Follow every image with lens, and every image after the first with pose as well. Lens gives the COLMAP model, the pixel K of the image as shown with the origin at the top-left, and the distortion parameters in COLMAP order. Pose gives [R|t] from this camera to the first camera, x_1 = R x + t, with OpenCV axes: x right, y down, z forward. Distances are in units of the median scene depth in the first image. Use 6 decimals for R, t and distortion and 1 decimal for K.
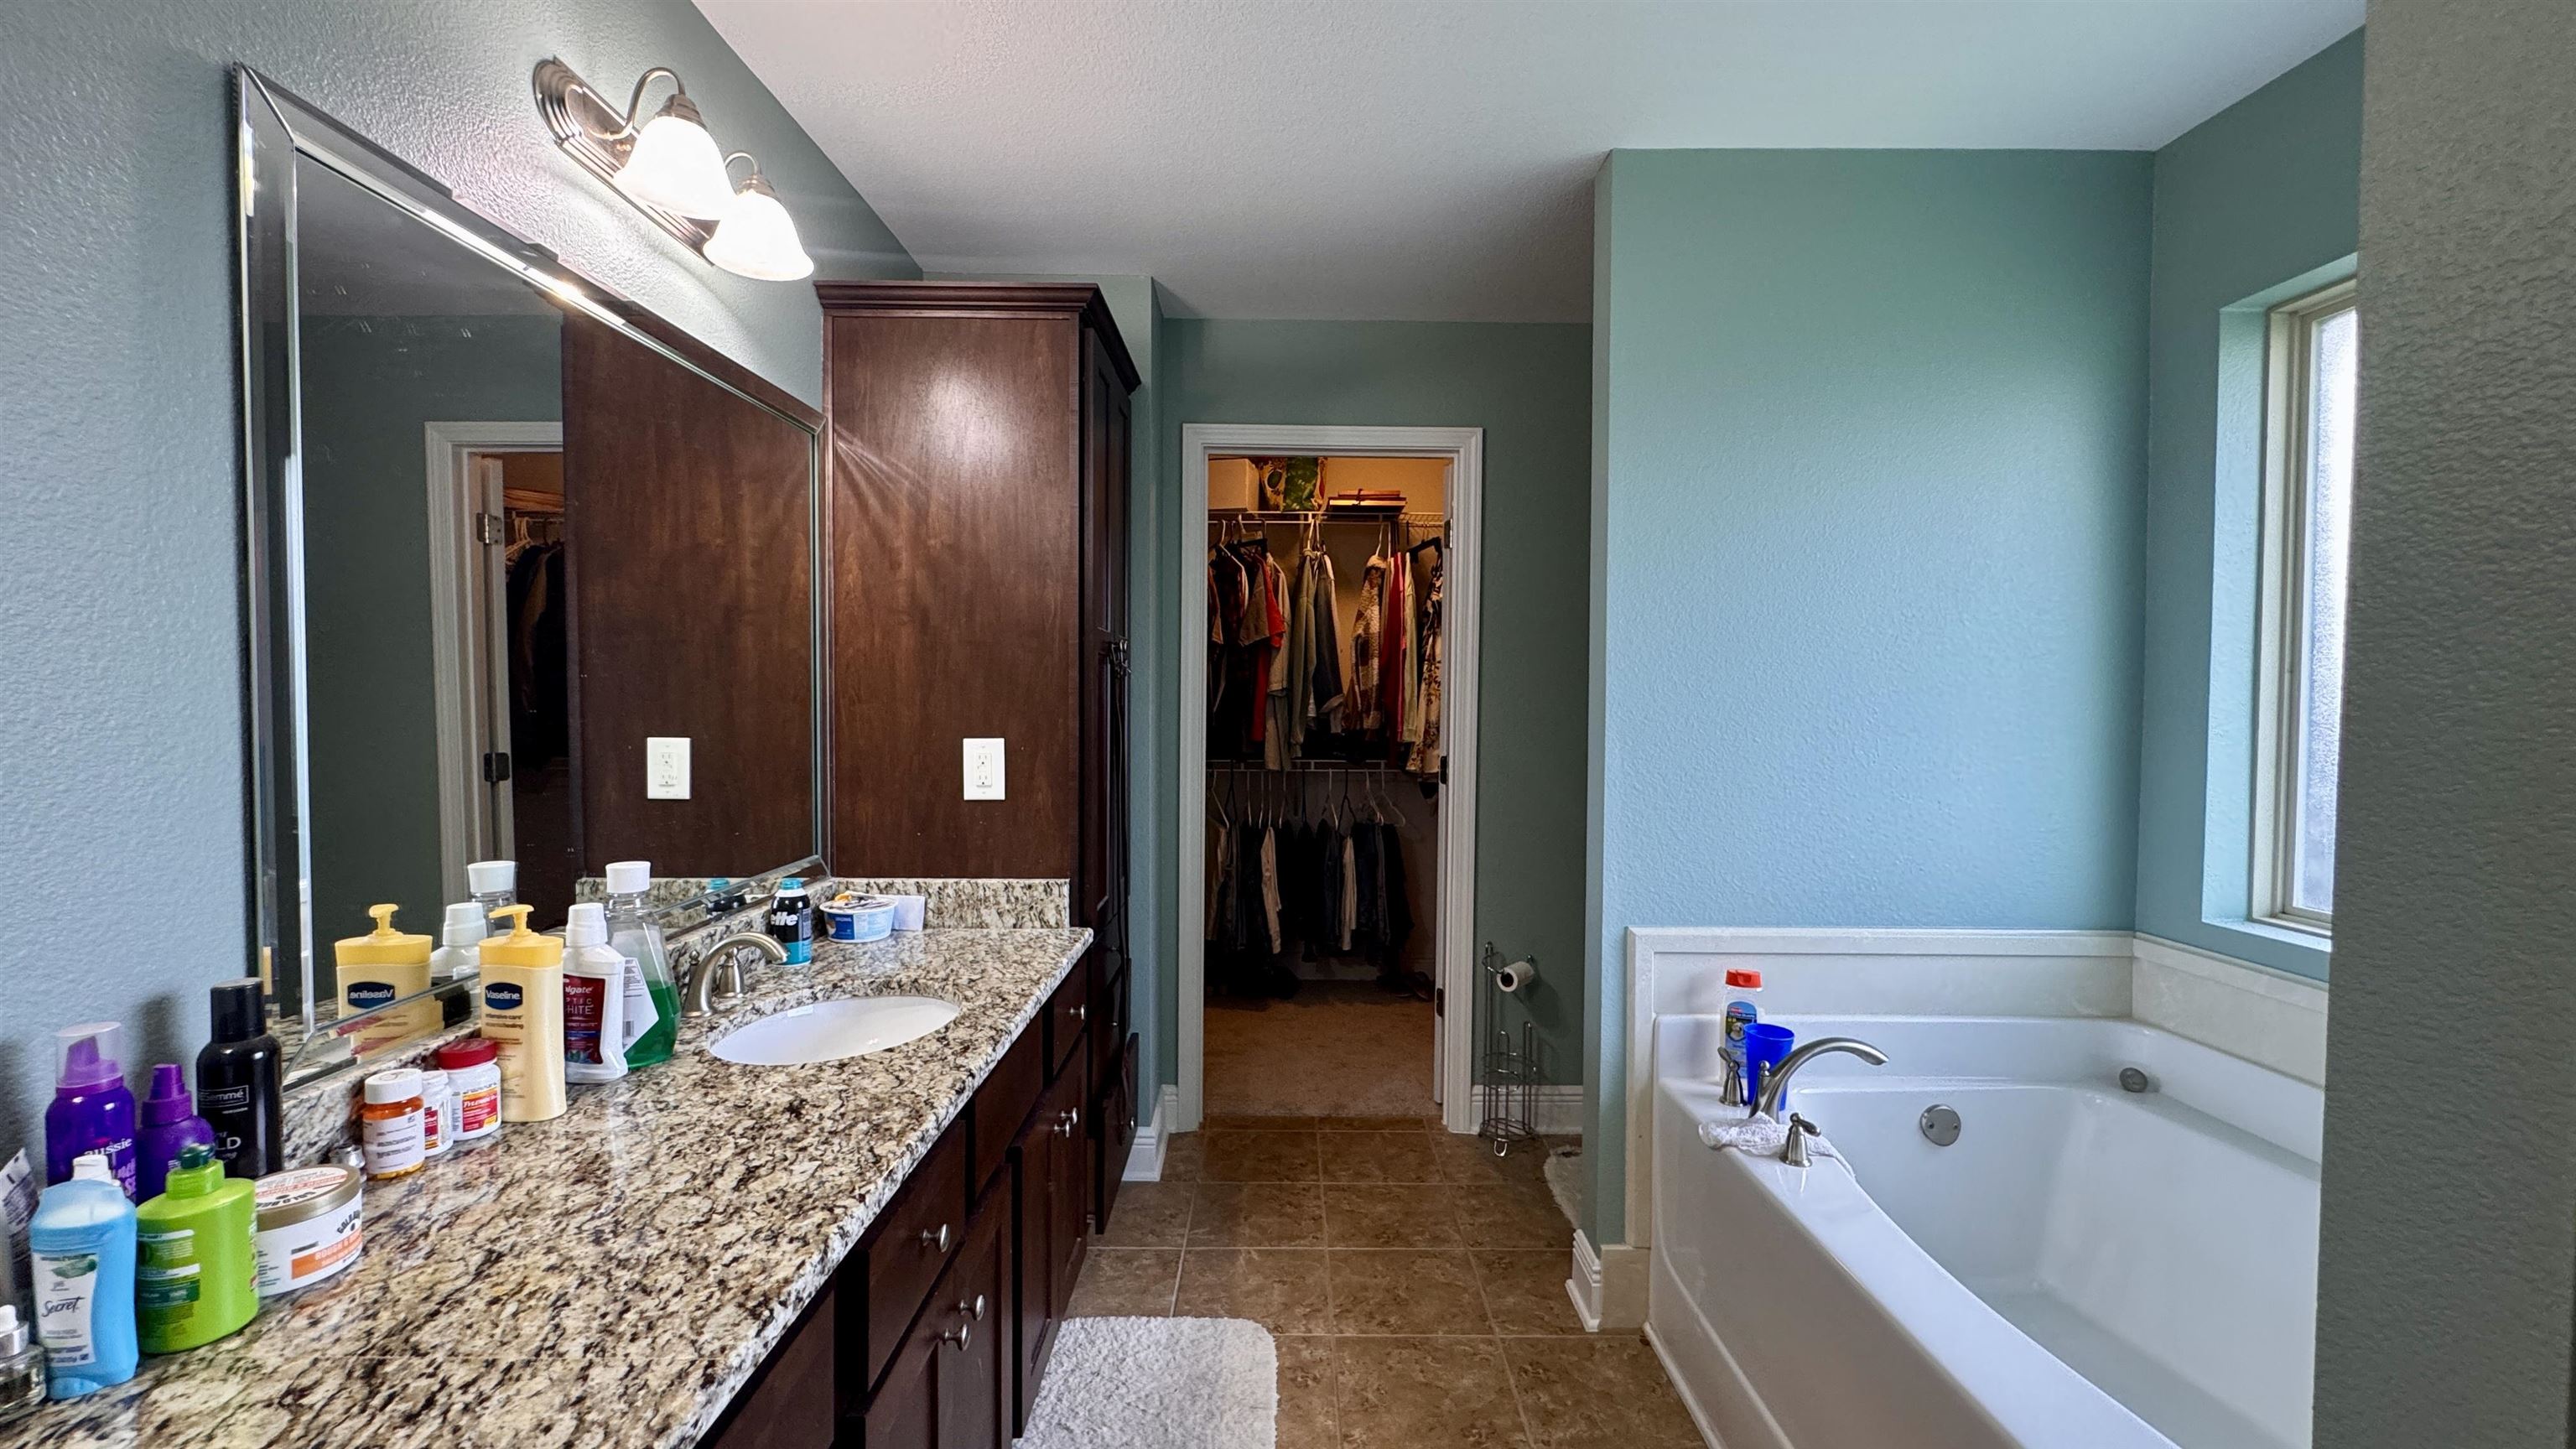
lens RADIAL K [[1029.1, 0, 1288.0], [0, 1029.1, 724.5], [0, 0, 1]] dist [-0.001114, -0.000194]
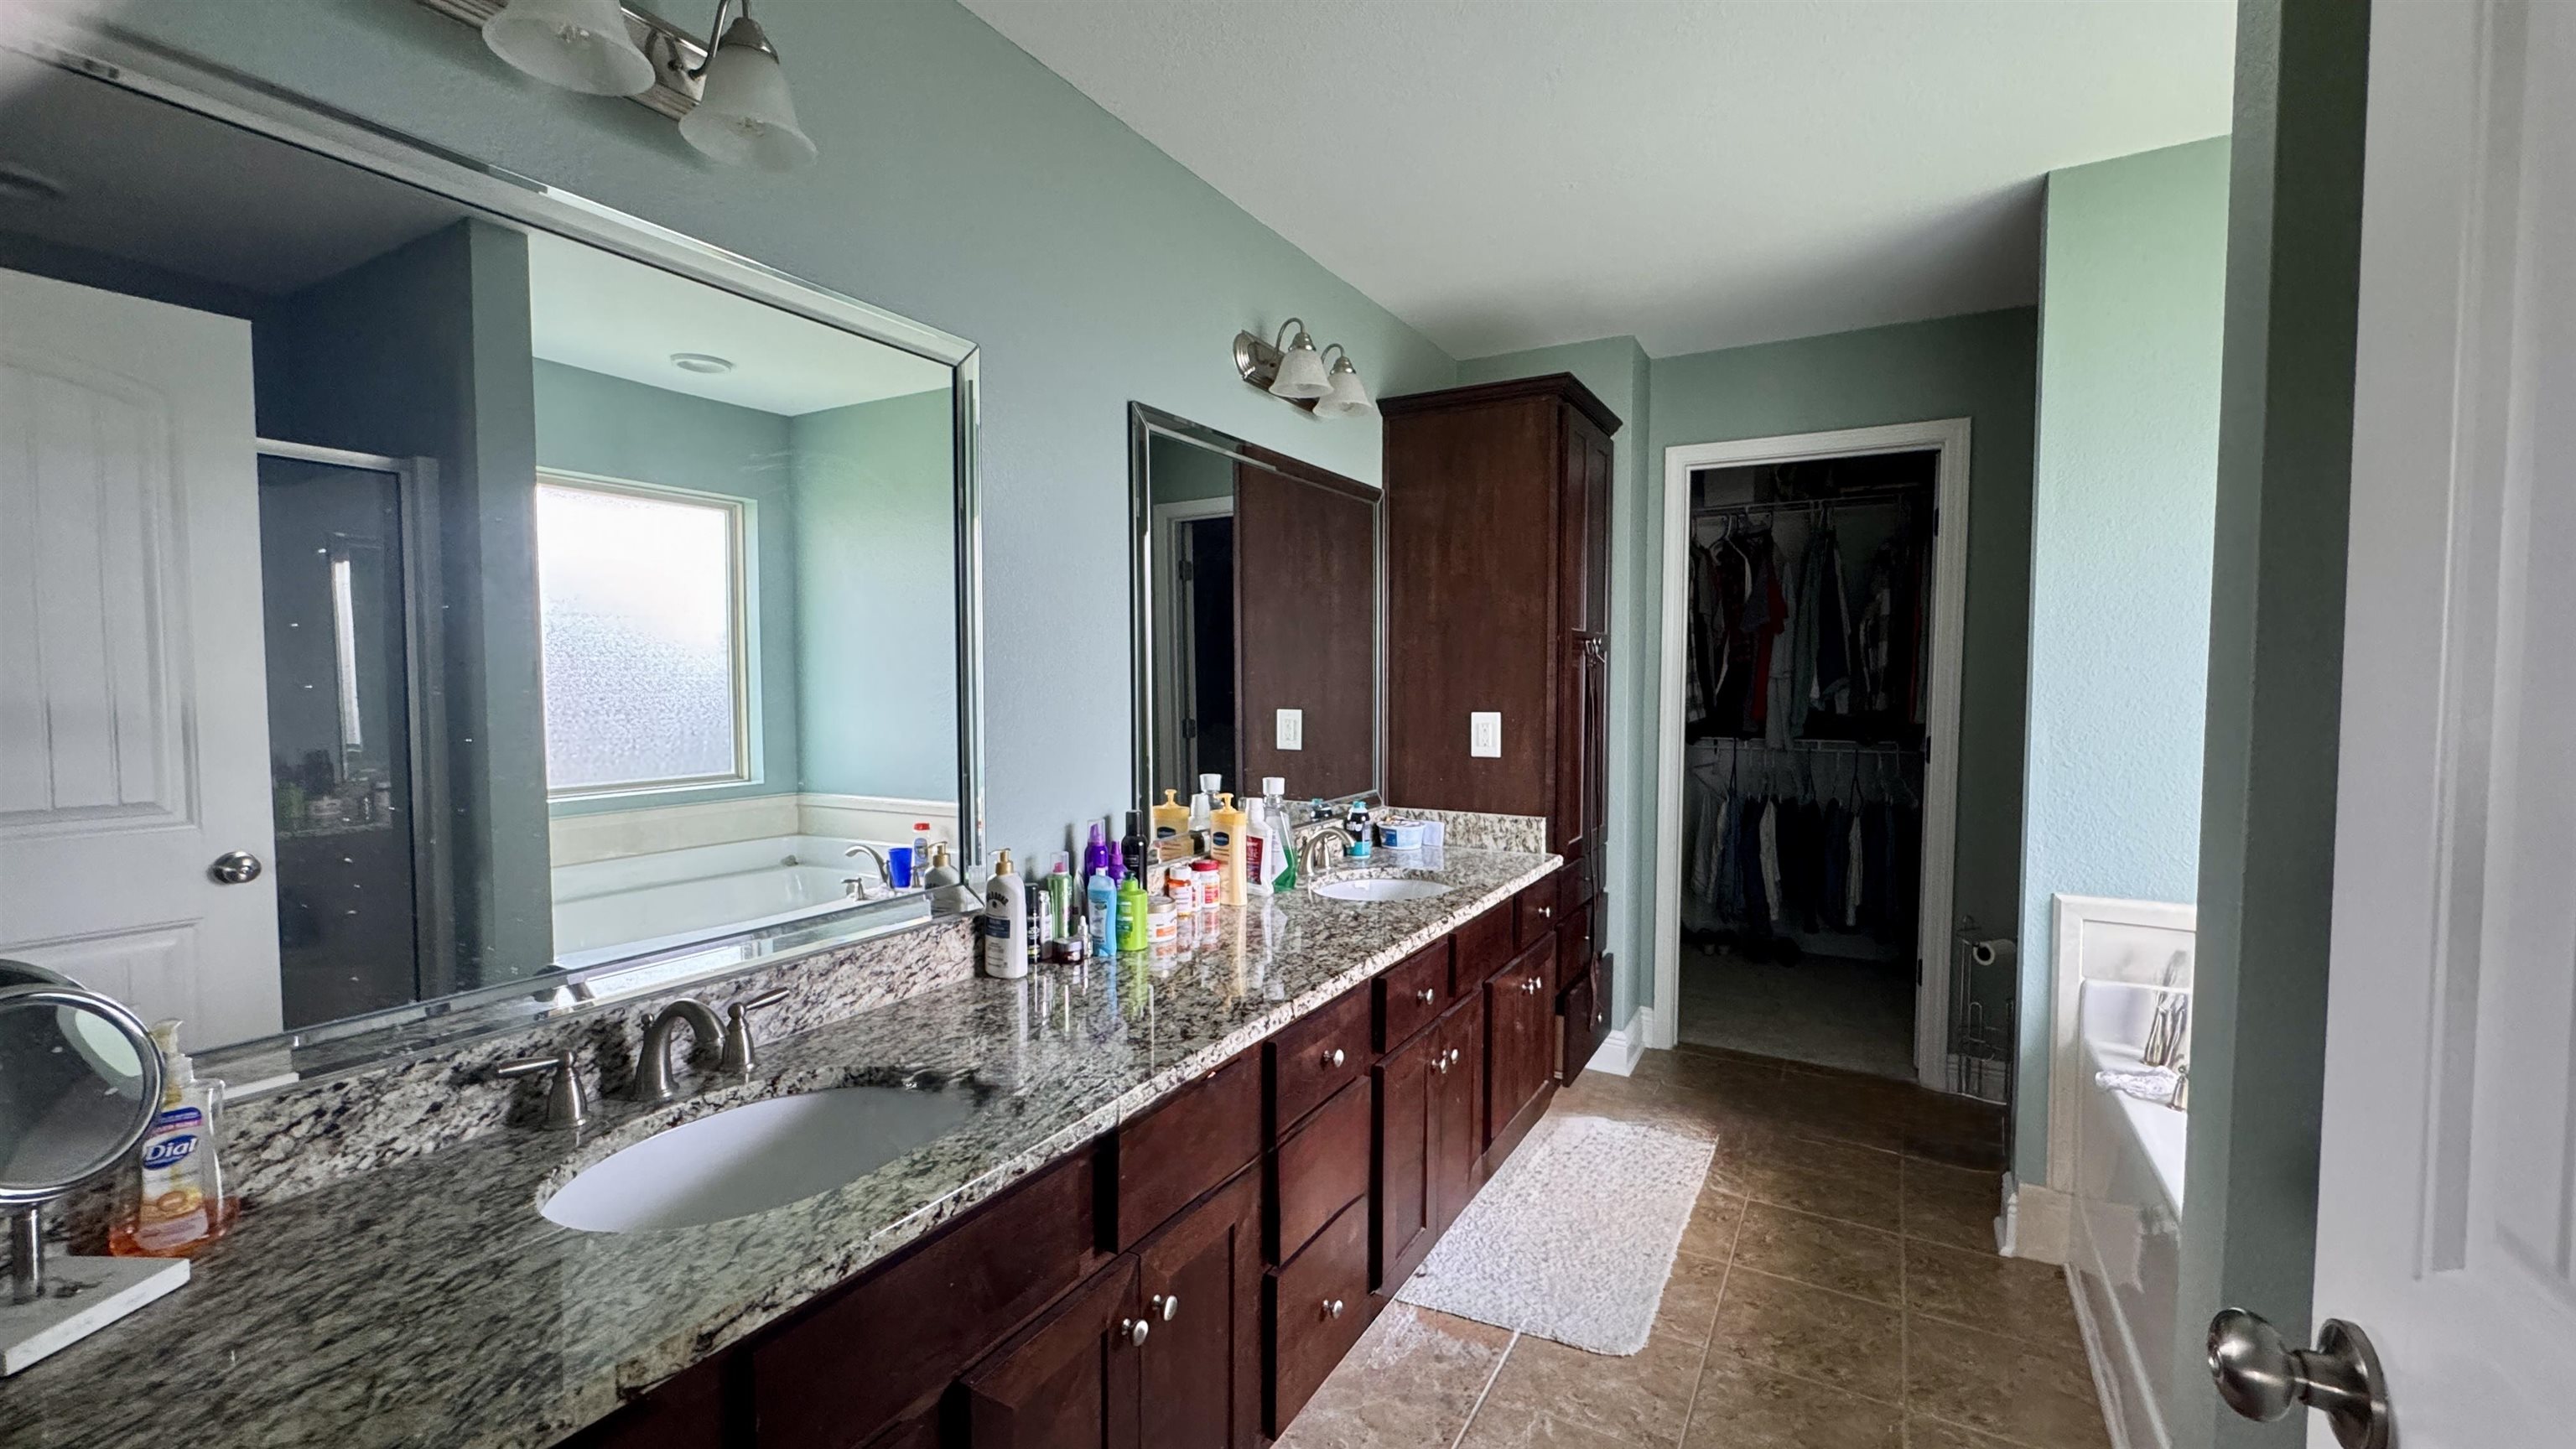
lens RADIAL K [[1029.1, 0, 1288.0], [0, 1029.1, 724.5], [0, 0, 1]] dist [-0.001114, -0.000194]
pose [[0.861435, 0.018514, -0.507530, 0.198561], [-0.008902, 0.999732, 0.021360, 0.002907], [0.507790, -0.013882, 0.861369, -0.366169]]
